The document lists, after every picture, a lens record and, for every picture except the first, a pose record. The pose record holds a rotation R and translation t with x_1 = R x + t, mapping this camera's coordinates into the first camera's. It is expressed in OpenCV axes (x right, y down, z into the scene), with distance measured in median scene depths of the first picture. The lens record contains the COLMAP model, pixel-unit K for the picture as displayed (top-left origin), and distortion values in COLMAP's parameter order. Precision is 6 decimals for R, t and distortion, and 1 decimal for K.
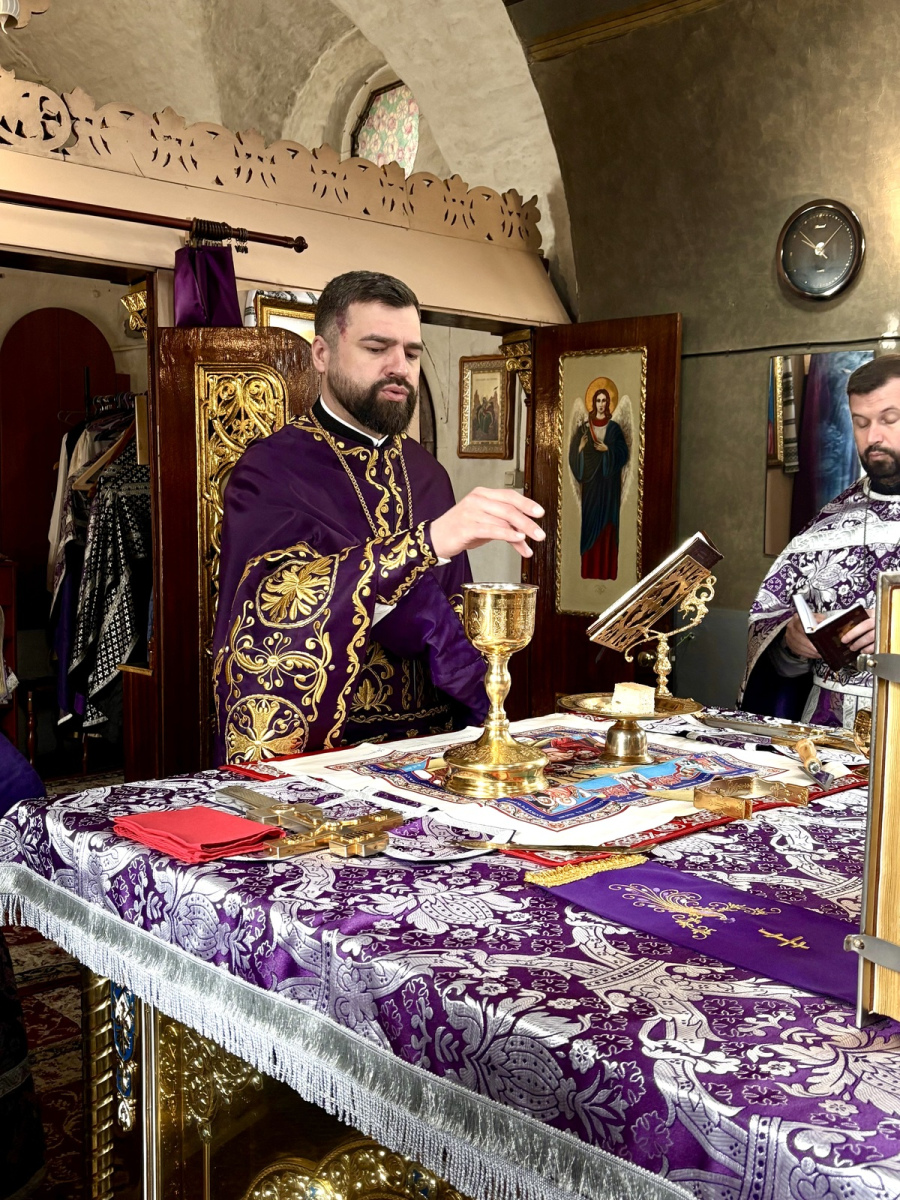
lens RADIAL K [[1276.2, 0, 450.0], [0, 1276.2, 600.0], [0, 0, 1]] dist [0.113322, -0.296438]
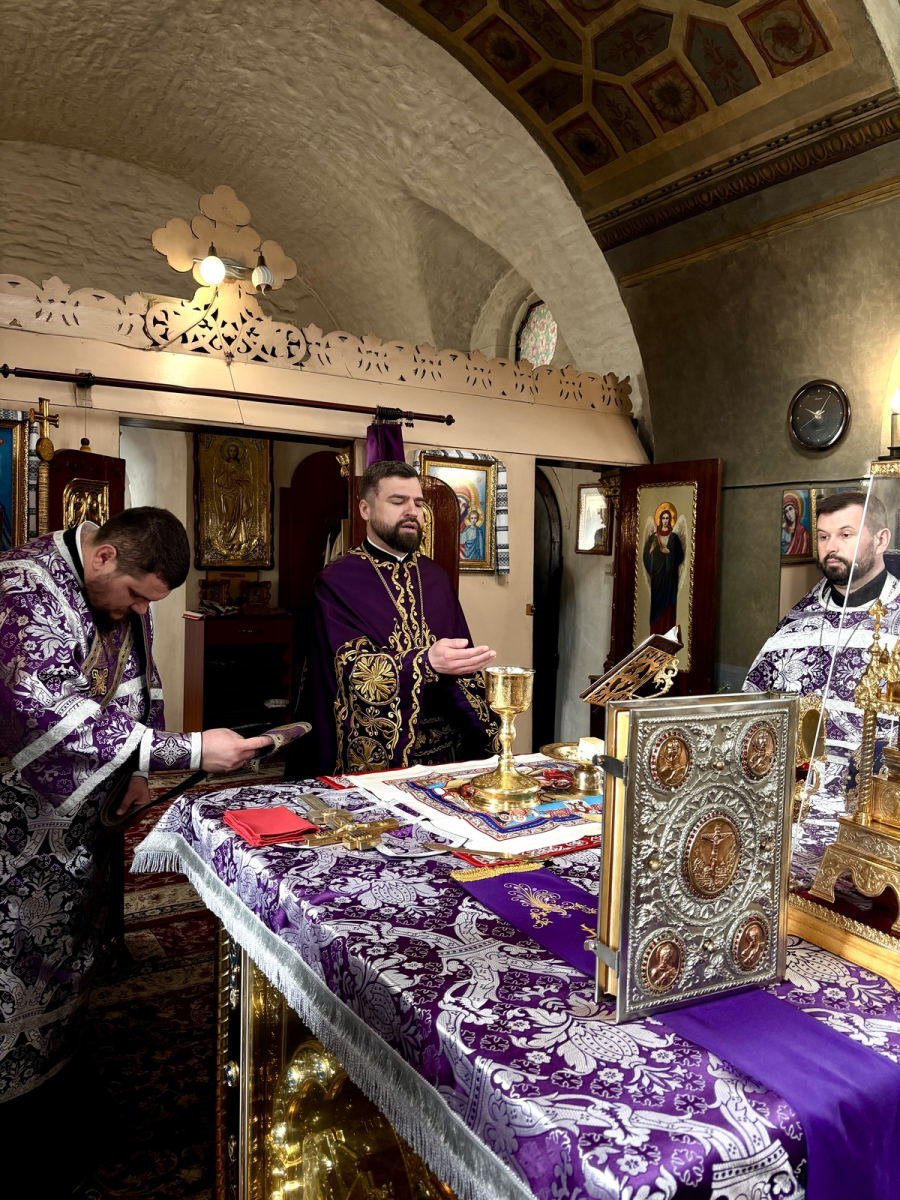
lens RADIAL K [[892.0, 0, 450.0], [0, 892.0, 600.0], [0, 0, 1]] dist [0.043230, -0.098453]
pose [[0.980188, 0.022388, -0.196801, 0.227288], [-0.029971, 0.998915, -0.035636, -0.062518], [0.195790, 0.040829, 0.979796, -0.050749]]
